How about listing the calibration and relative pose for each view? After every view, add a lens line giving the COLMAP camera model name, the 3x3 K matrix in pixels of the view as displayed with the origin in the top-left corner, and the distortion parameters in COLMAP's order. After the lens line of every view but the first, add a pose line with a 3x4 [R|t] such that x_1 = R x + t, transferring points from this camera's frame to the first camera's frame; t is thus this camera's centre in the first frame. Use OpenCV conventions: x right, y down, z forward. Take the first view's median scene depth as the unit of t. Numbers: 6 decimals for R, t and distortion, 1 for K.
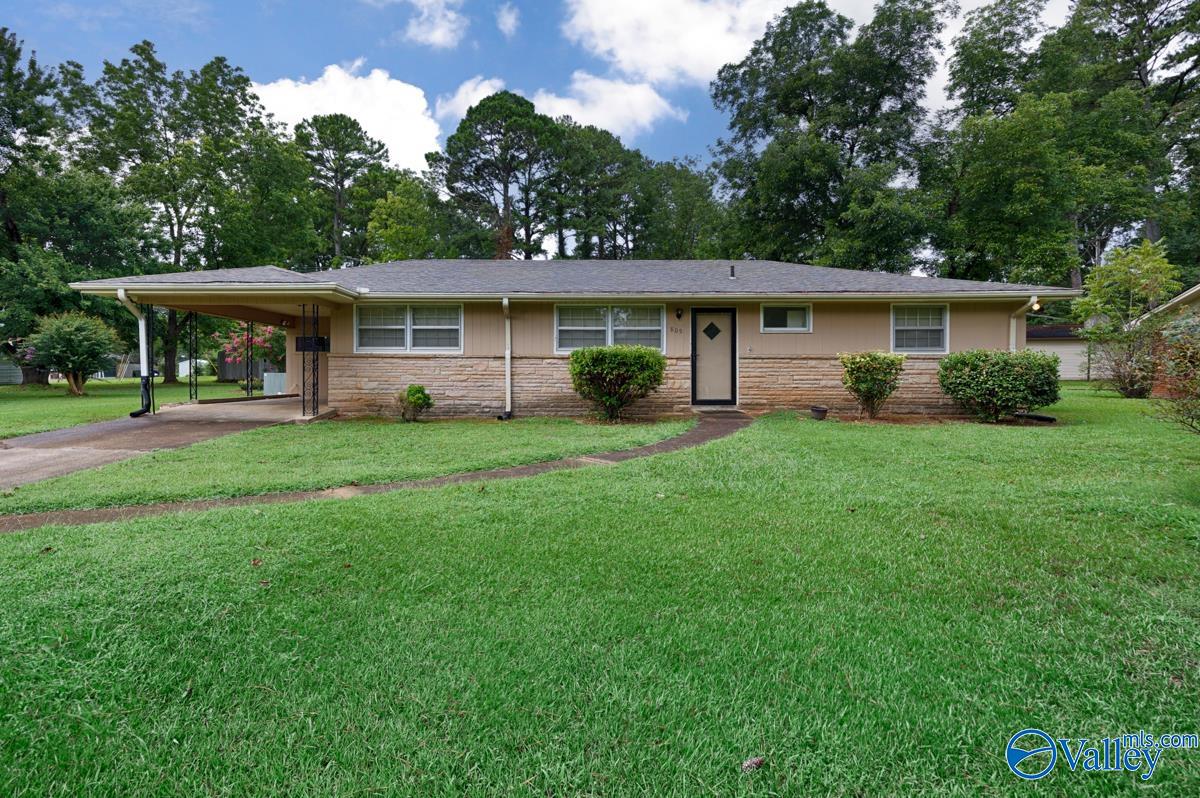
lens RADIAL K [[559.1, 0, 596.7], [0, 559.1, 373.2], [0, 0, 1]] dist [0.001704, -0.000617]
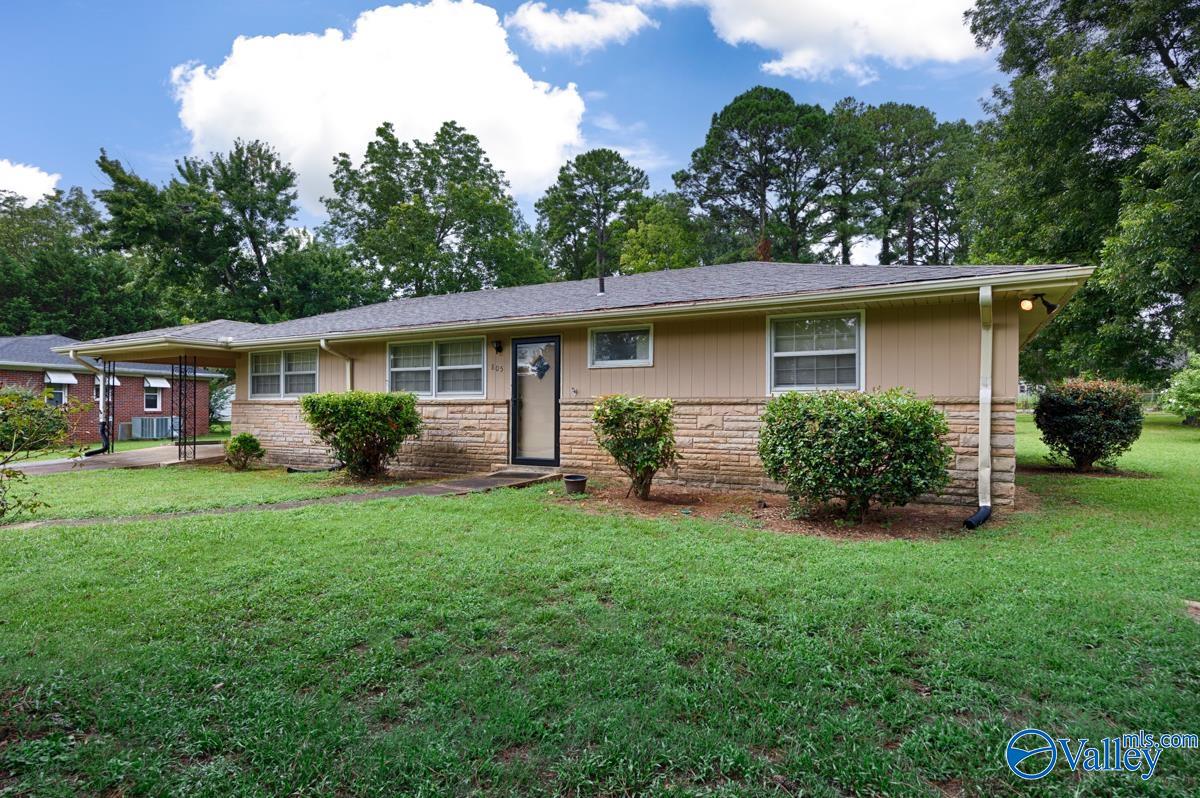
lens RADIAL K [[635.3, 0, 600.0], [0, 635.3, 399.0], [0, 0, 1]] dist [-0.005820, -0.000602]
pose [[0.881783, -0.007270, -0.471600, 0.690892], [-0.002626, 0.999790, -0.020323, -0.015876], [0.471648, 0.019159, 0.881579, 0.279053]]
